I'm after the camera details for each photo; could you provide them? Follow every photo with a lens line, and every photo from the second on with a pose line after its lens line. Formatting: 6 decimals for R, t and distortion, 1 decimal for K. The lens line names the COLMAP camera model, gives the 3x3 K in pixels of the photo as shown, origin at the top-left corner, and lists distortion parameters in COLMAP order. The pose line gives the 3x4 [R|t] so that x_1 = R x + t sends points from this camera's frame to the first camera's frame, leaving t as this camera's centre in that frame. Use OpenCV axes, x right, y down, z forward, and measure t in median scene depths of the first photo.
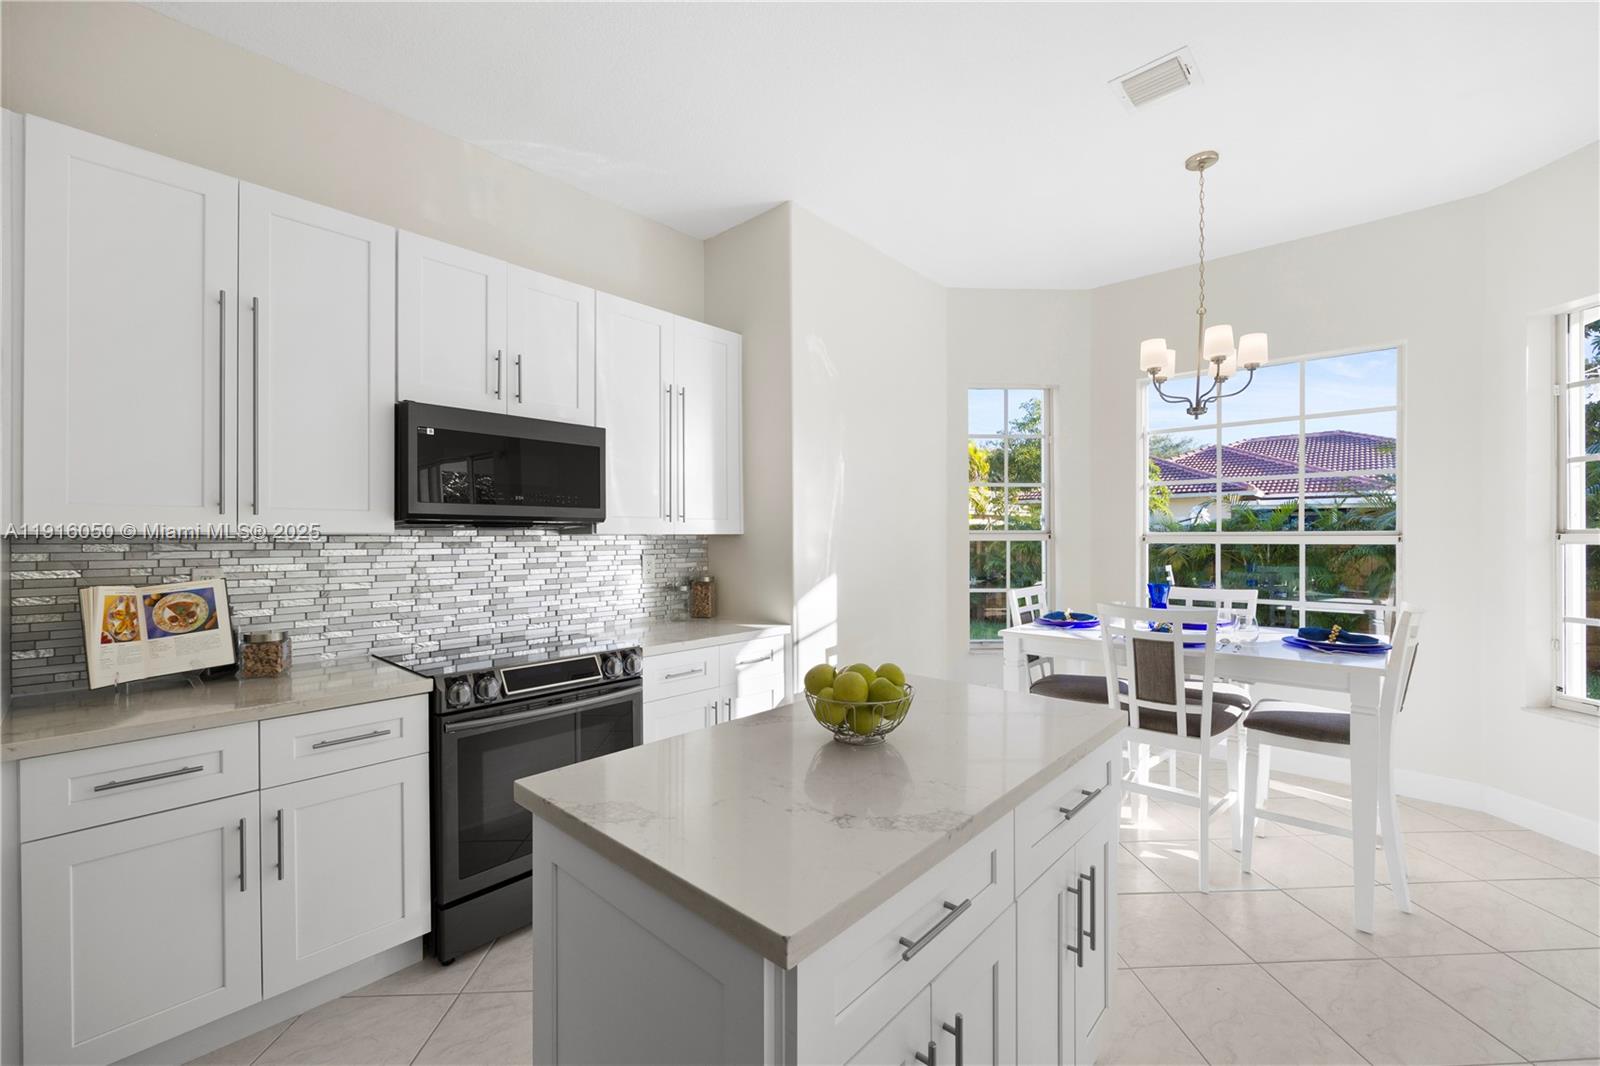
lens RADIAL K [[662.0, 0, 800.0], [0, 662.0, 533.0], [0, 0, 1]] dist [-0.010333, 0.000390]
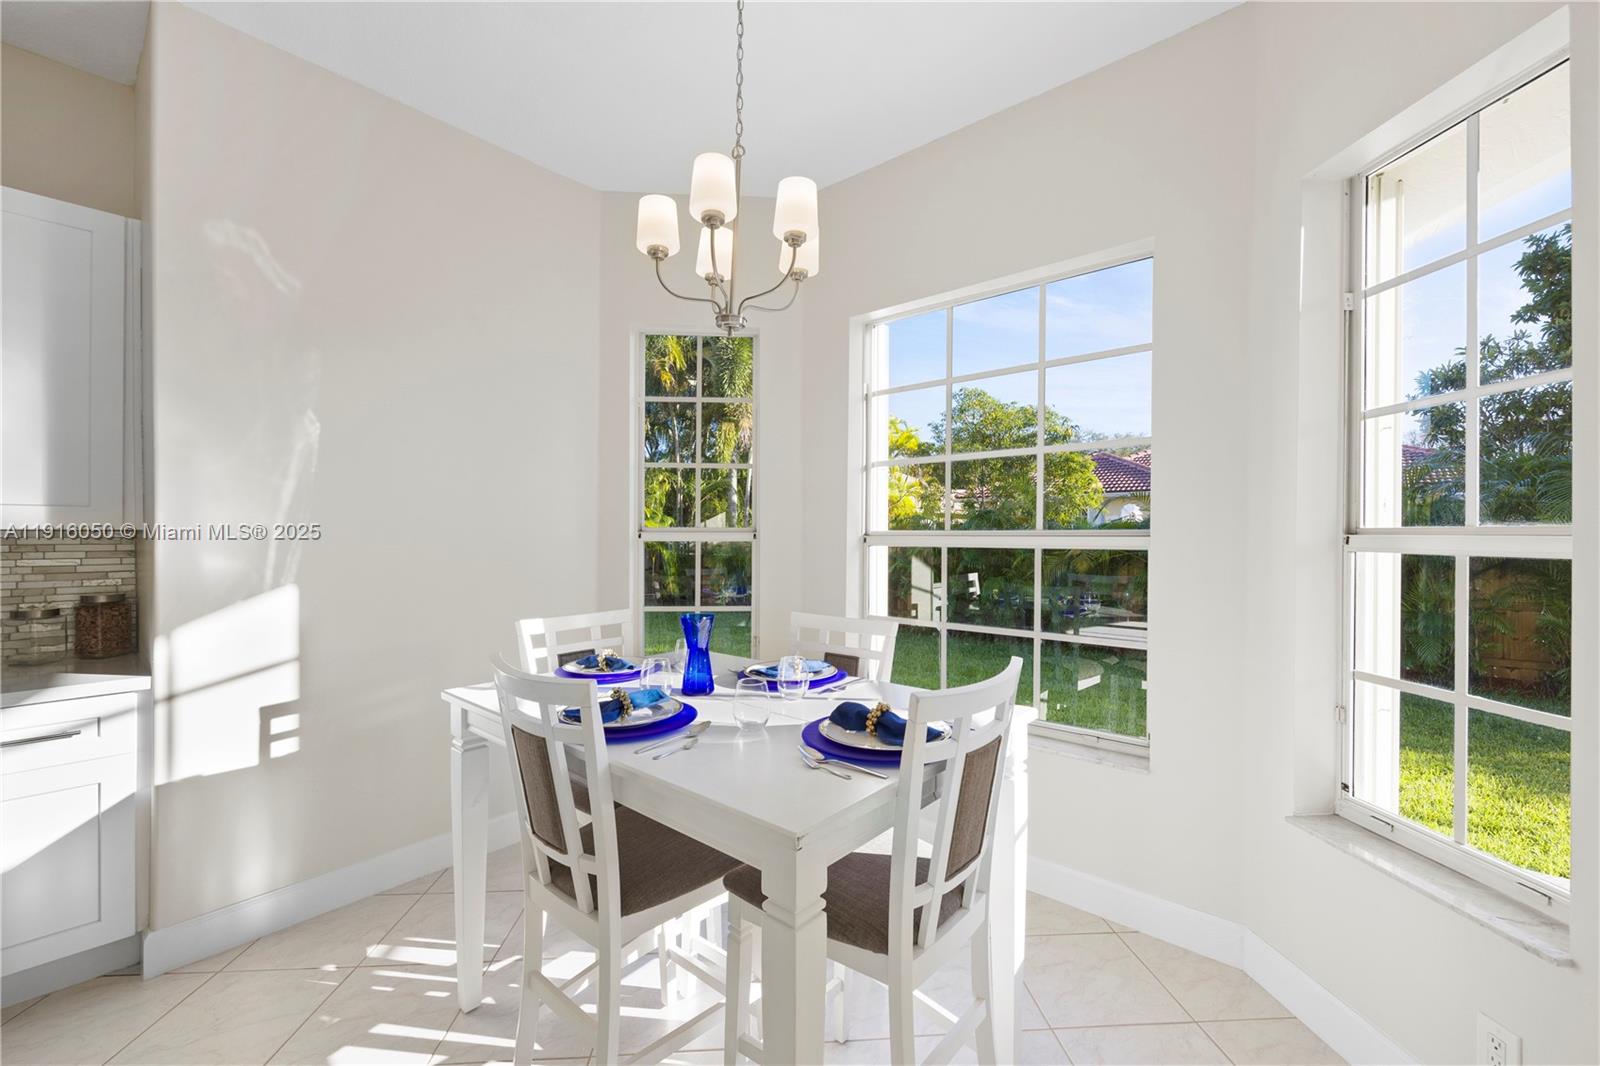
lens RADIAL K [[662.0, 0, 800.0], [0, 662.0, 533.0], [0, 0, 1]] dist [-0.010333, 0.000390]
pose [[0.999848, 0.004965, 0.016686, 0.566136], [-0.005006, 0.999984, 0.002444, 0.000066], [-0.016674, -0.002527, 0.999858, 0.348147]]
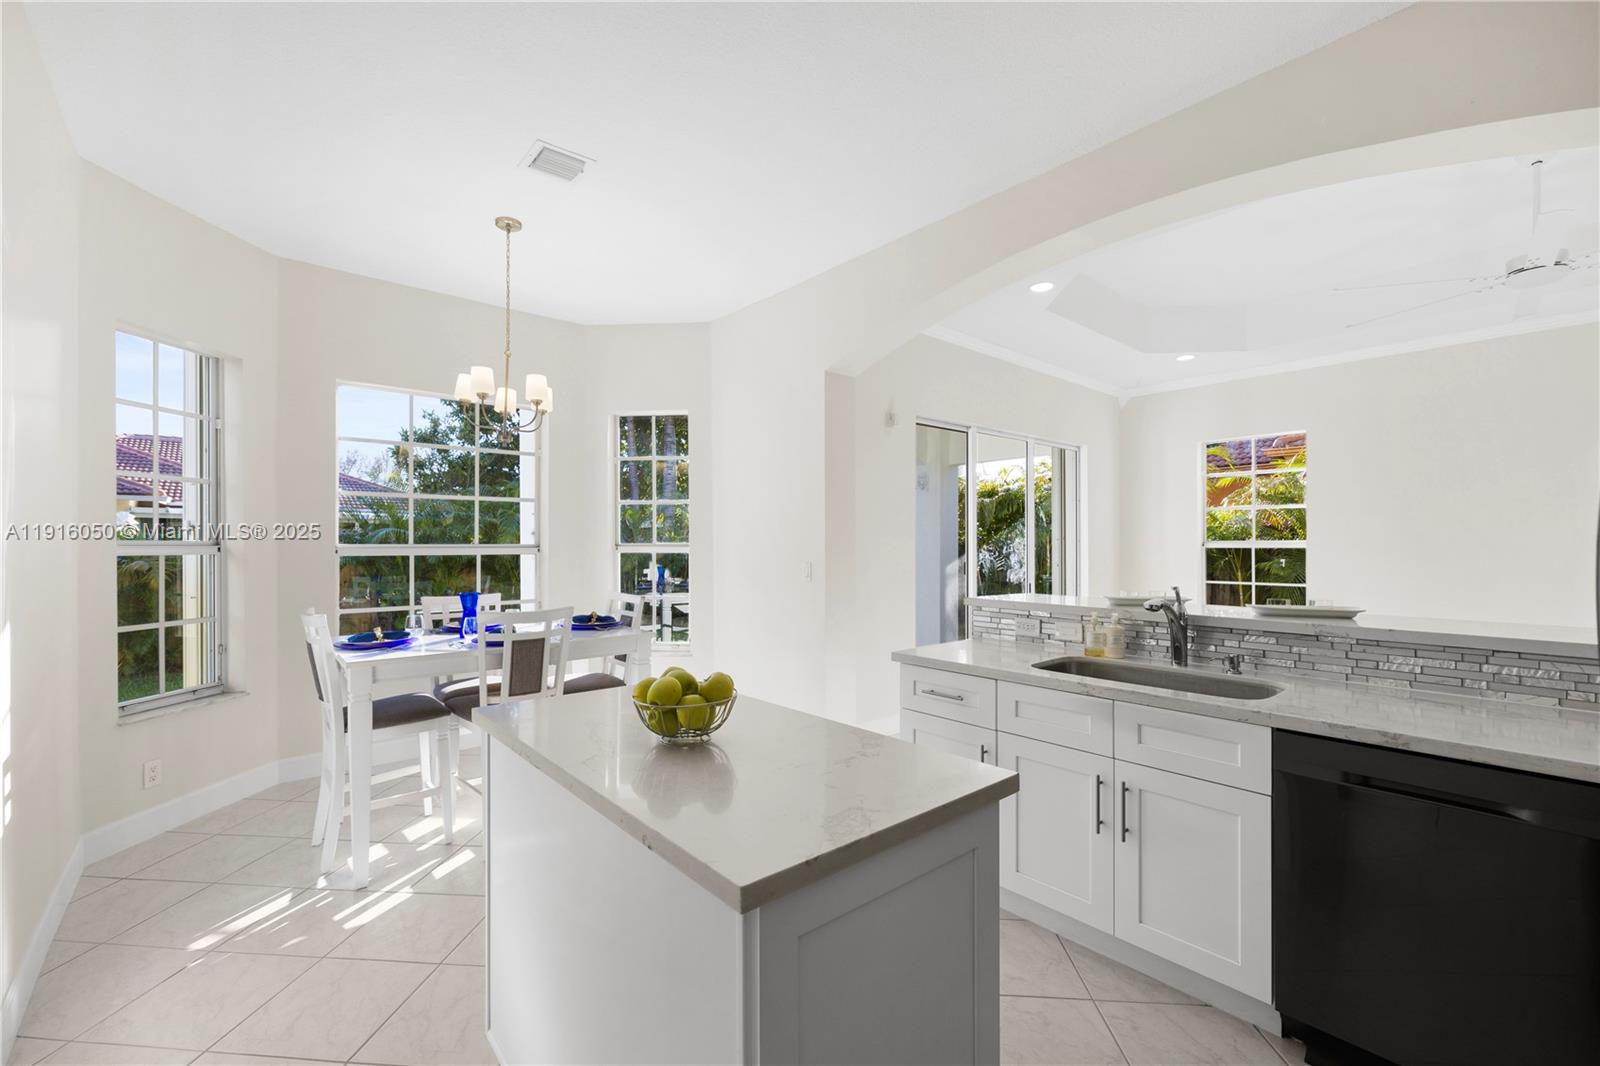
lens RADIAL K [[662.0, 0, 800.0], [0, 662.0, 533.0], [0, 0, 1]] dist [-0.010333, 0.000390]
pose [[0.128978, 0.025659, 0.991315, -0.407852], [-0.006869, 0.999664, -0.024981, 0.003196], [-0.991624, -0.003587, 0.129111, 0.298317]]
